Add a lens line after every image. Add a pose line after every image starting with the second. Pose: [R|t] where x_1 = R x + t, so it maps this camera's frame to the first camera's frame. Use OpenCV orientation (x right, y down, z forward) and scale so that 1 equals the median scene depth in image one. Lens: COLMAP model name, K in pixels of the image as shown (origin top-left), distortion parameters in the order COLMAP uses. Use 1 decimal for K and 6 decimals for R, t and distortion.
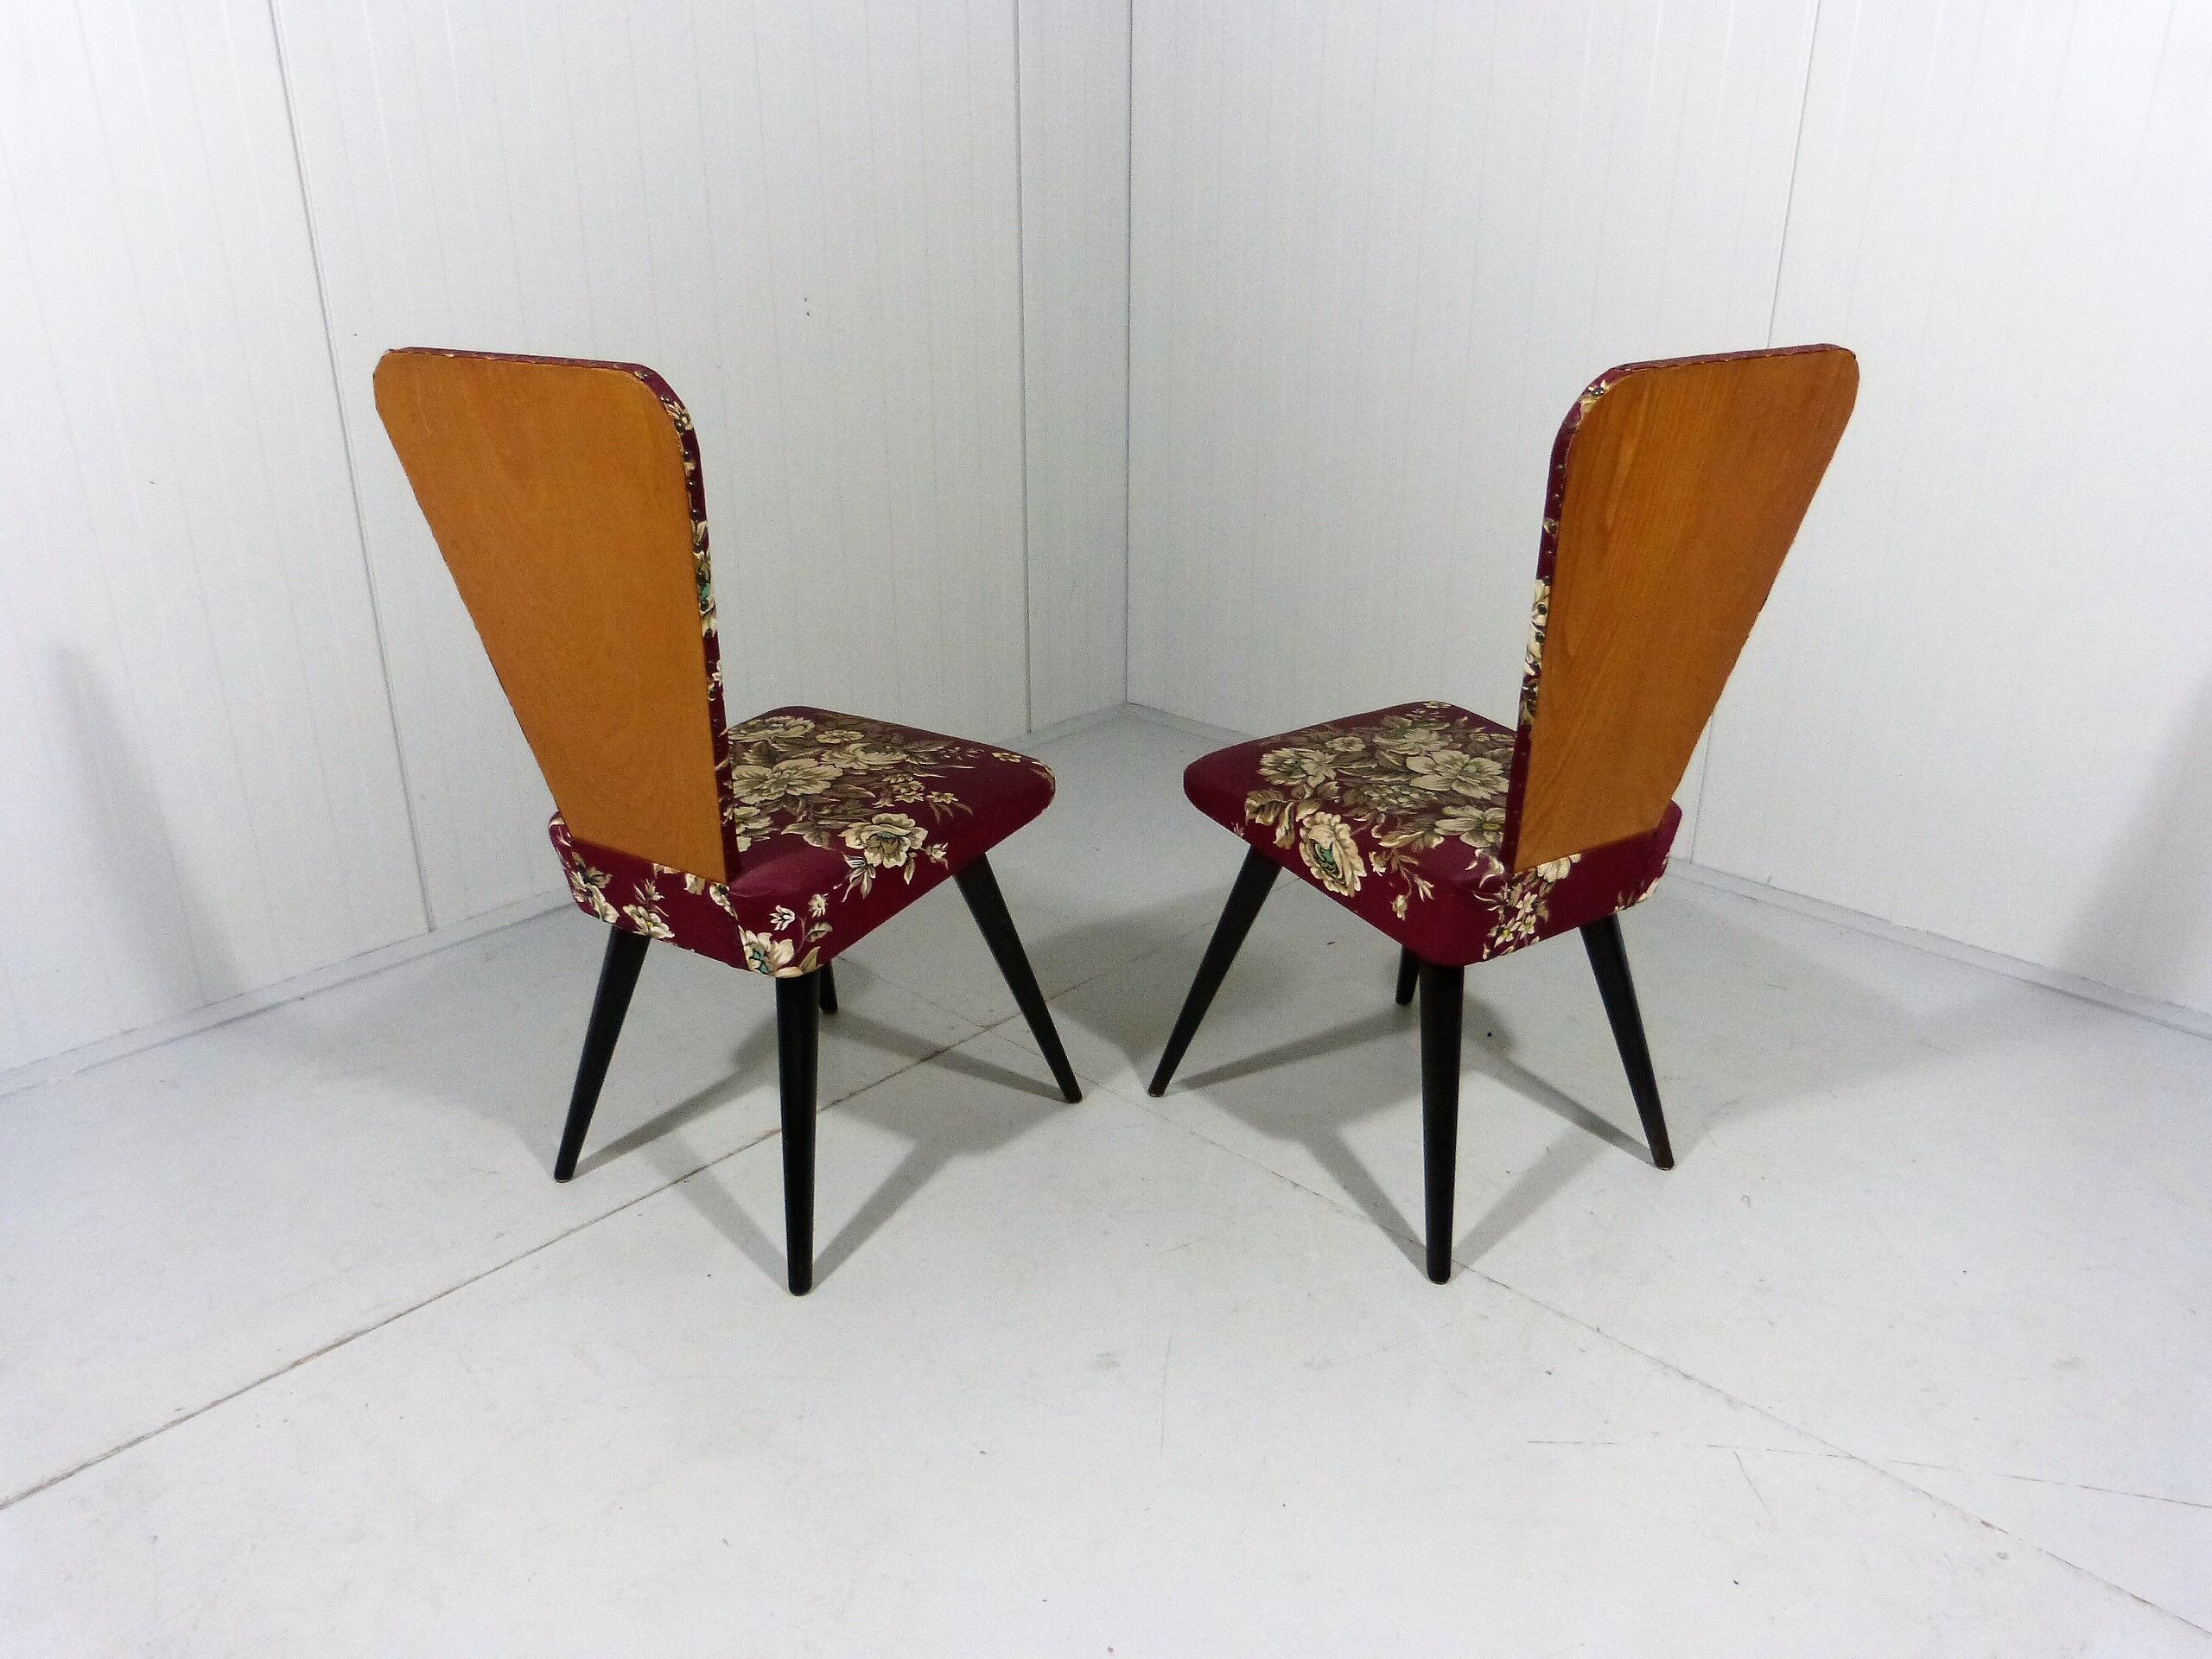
lens RADIAL K [[1632.8, 0, 1105.0], [0, 1632.8, 846.9], [0, 0, 1]] dist [-0.050074, 0.027371]
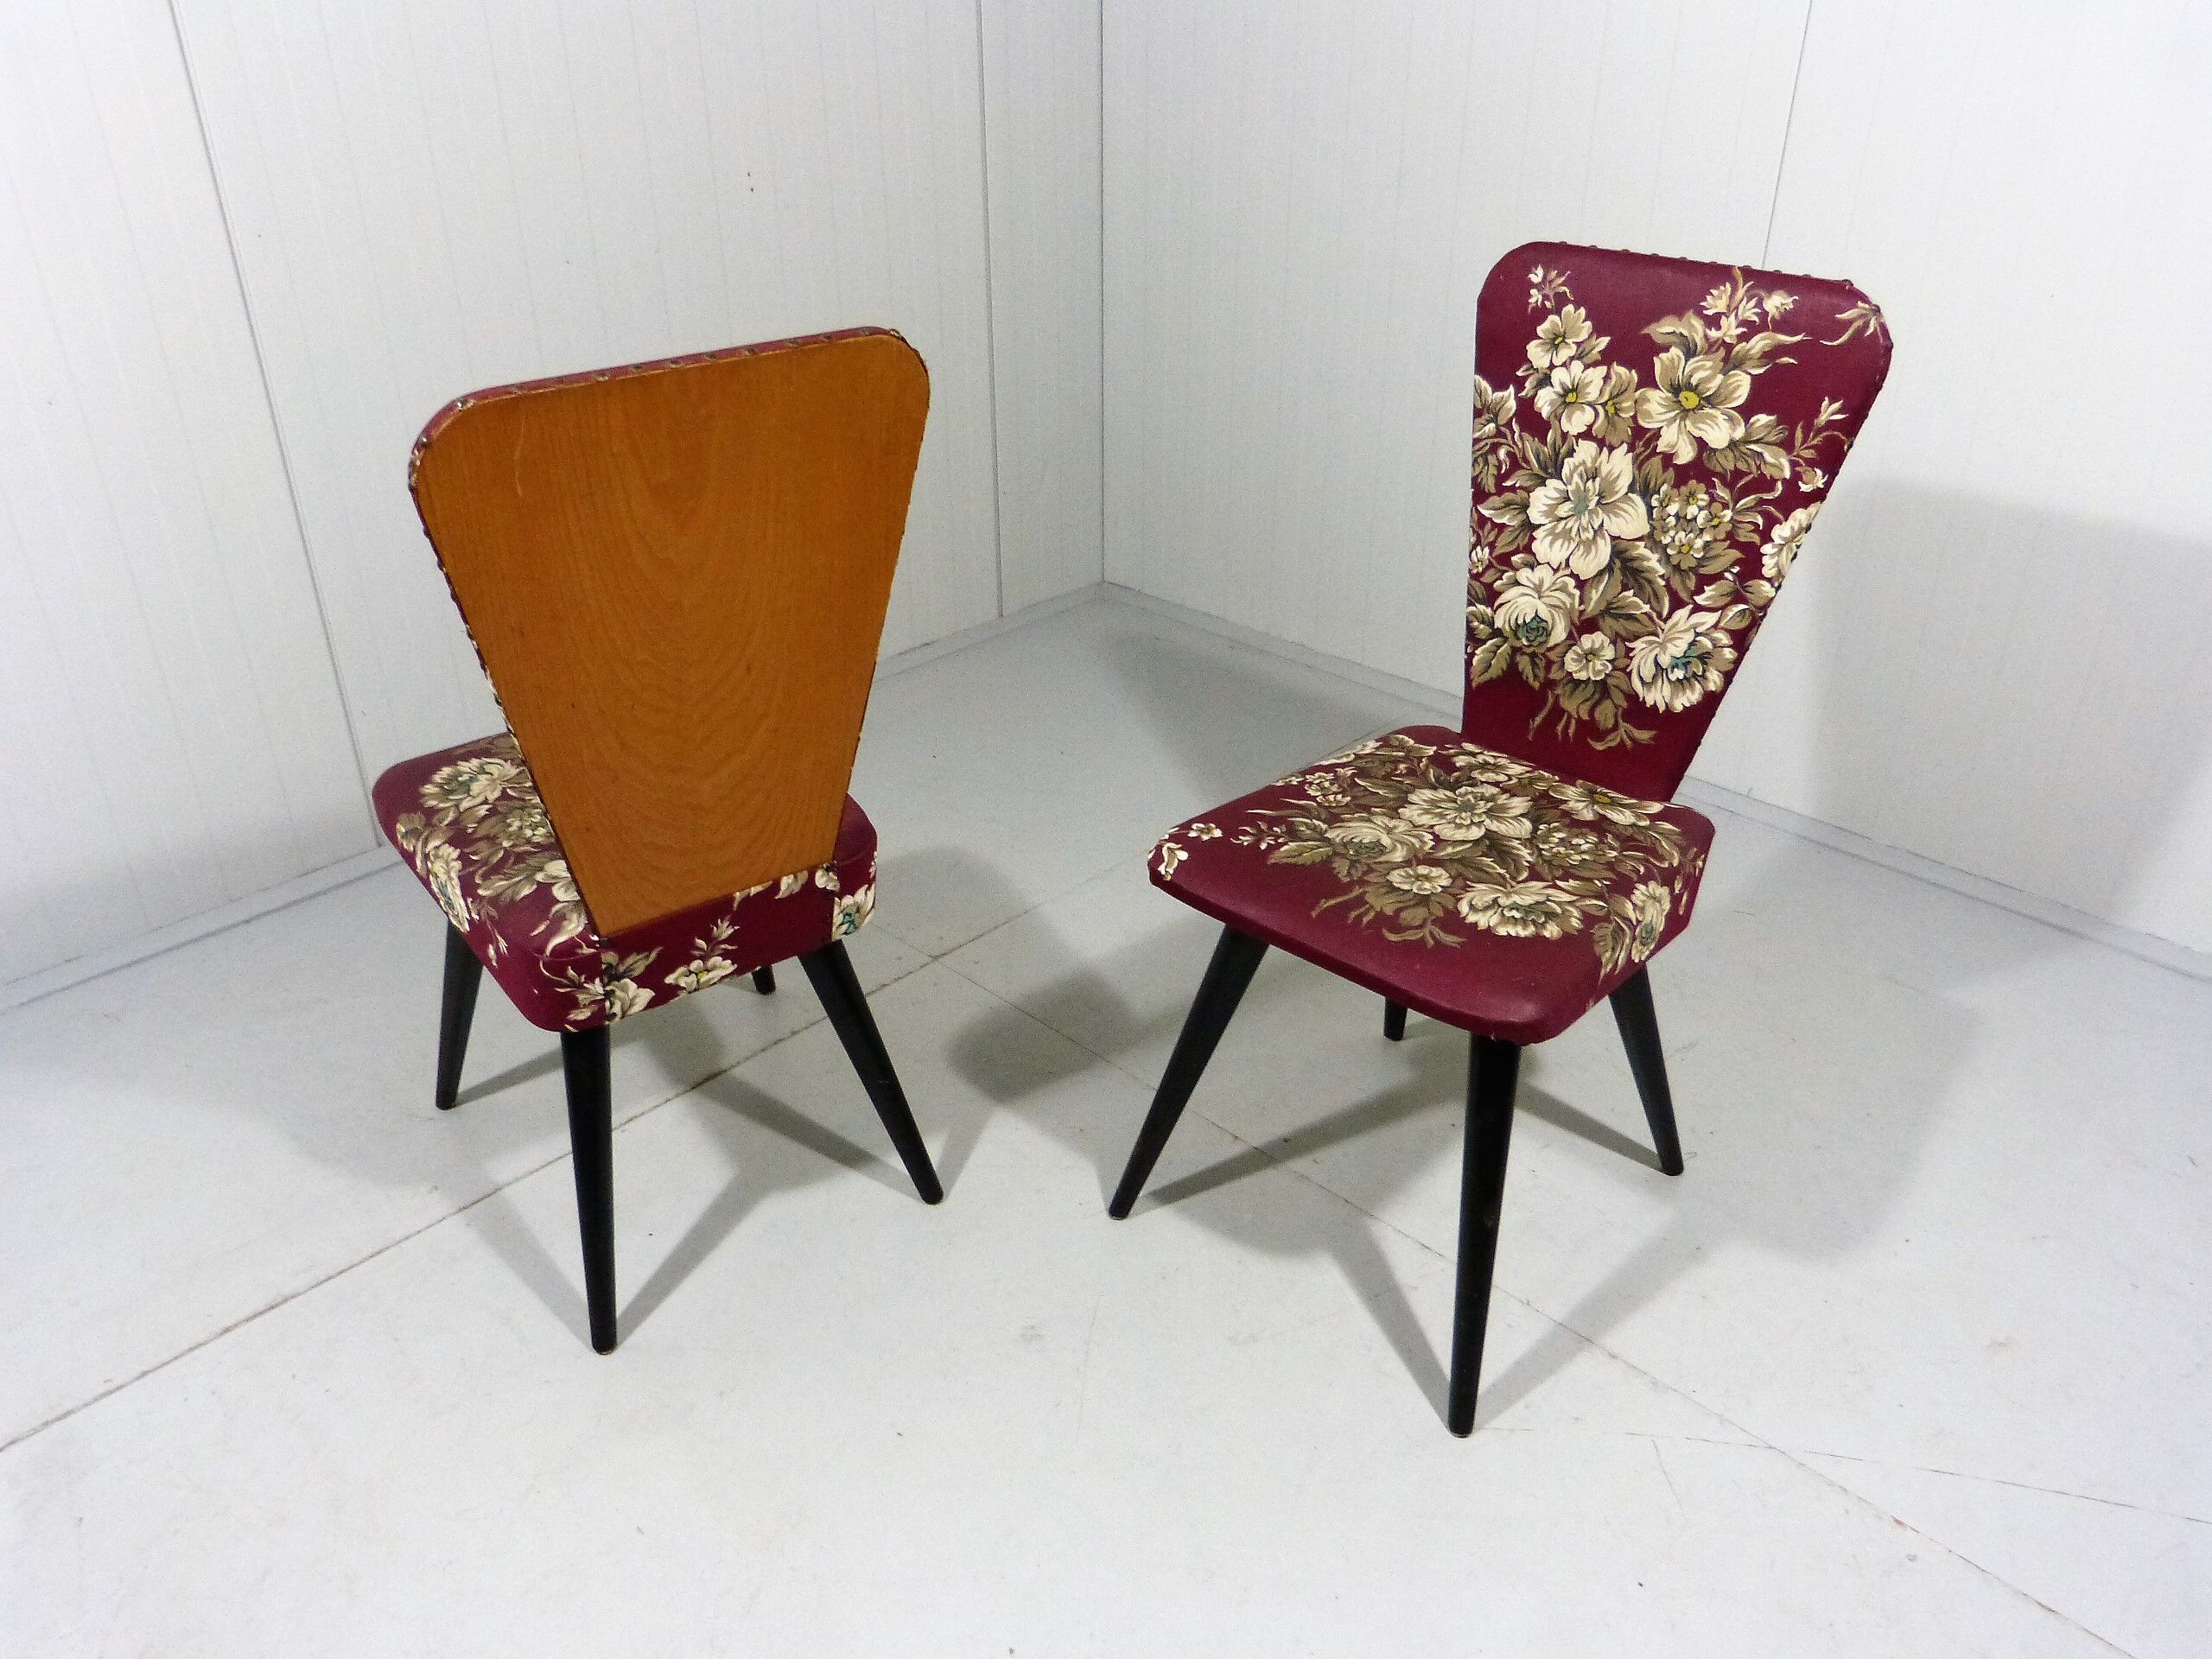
lens RADIAL K [[1632.8, 0, 1101.5], [0, 1632.8, 843.7], [0, 0, 1]] dist [-0.050074, 0.027371]
pose [[0.999903, 0.003402, -0.013481, 0.057587], [-0.001860, 0.993621, 0.112759, -0.095830], [0.013779, -0.112723, 0.993531, 0.042913]]
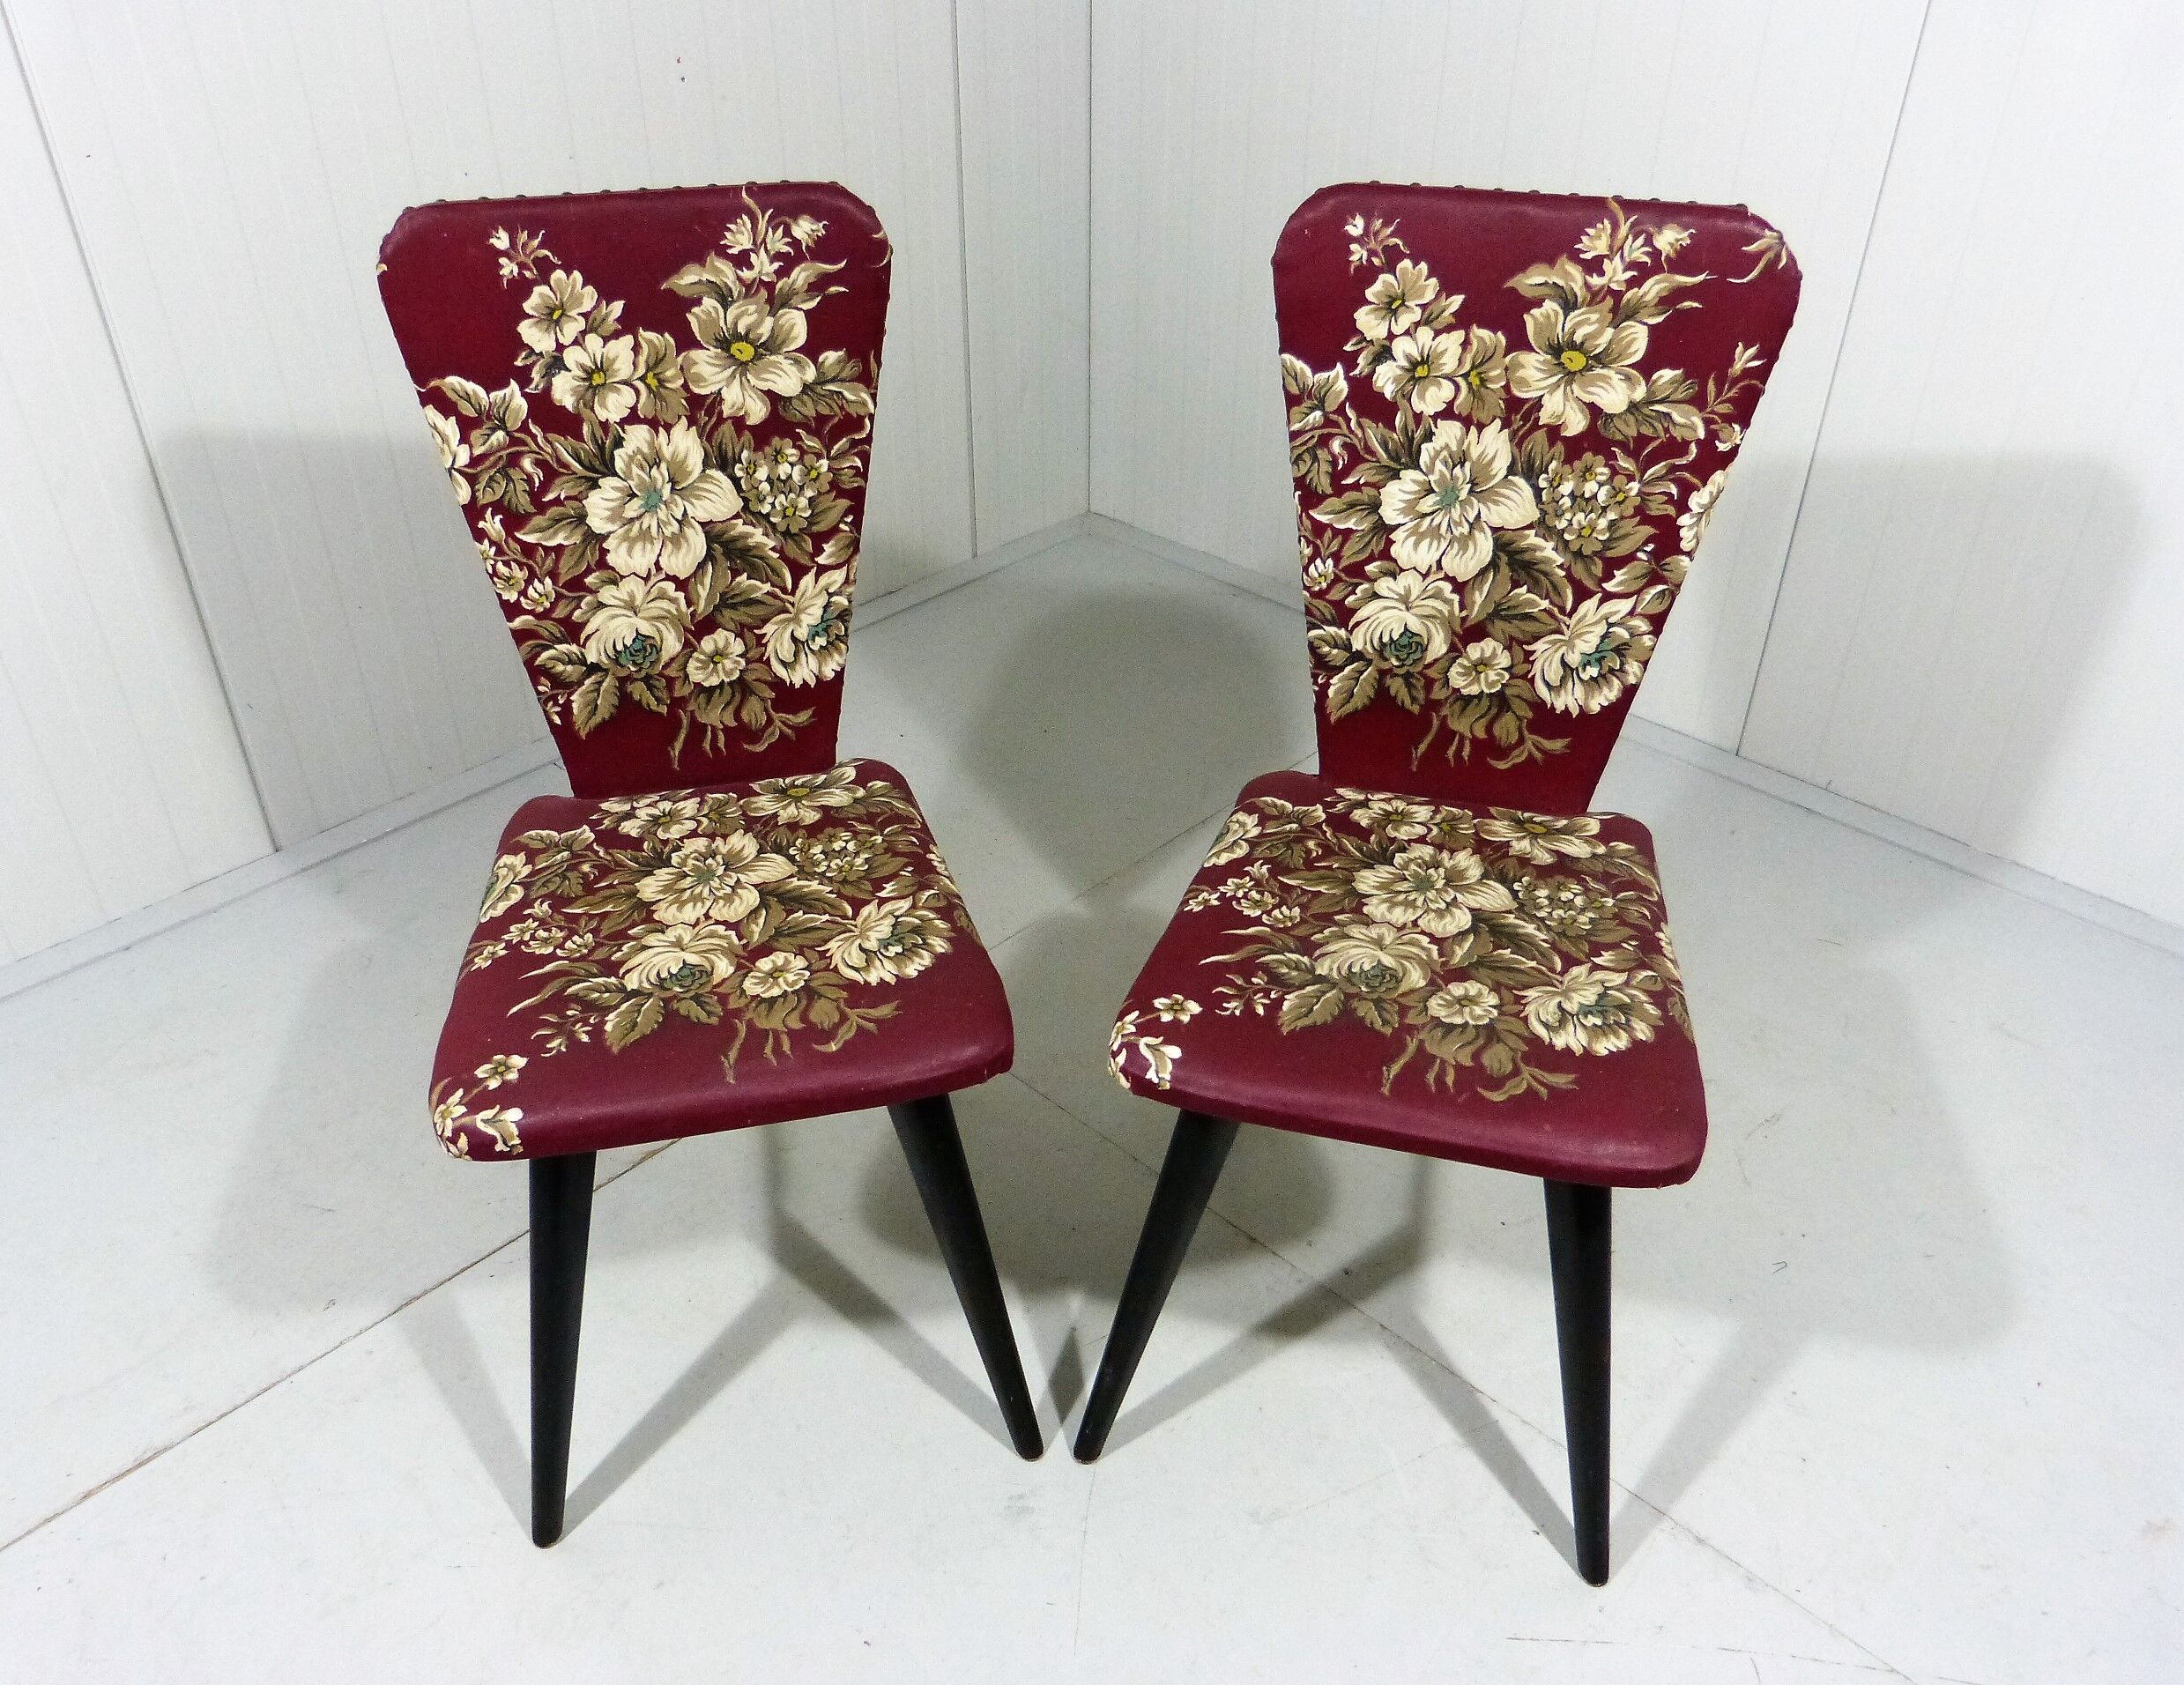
lens RADIAL K [[1660.8, 0, 1048.8], [0, 1660.8, 854.4], [0, 0, 1]] dist [-0.044498, 0.014916]
pose [[0.898355, -0.255451, 0.357355, -0.201480], [0.179875, 0.956114, 0.231279, -0.249130], [-0.400753, -0.143492, 0.904880, 0.345113]]
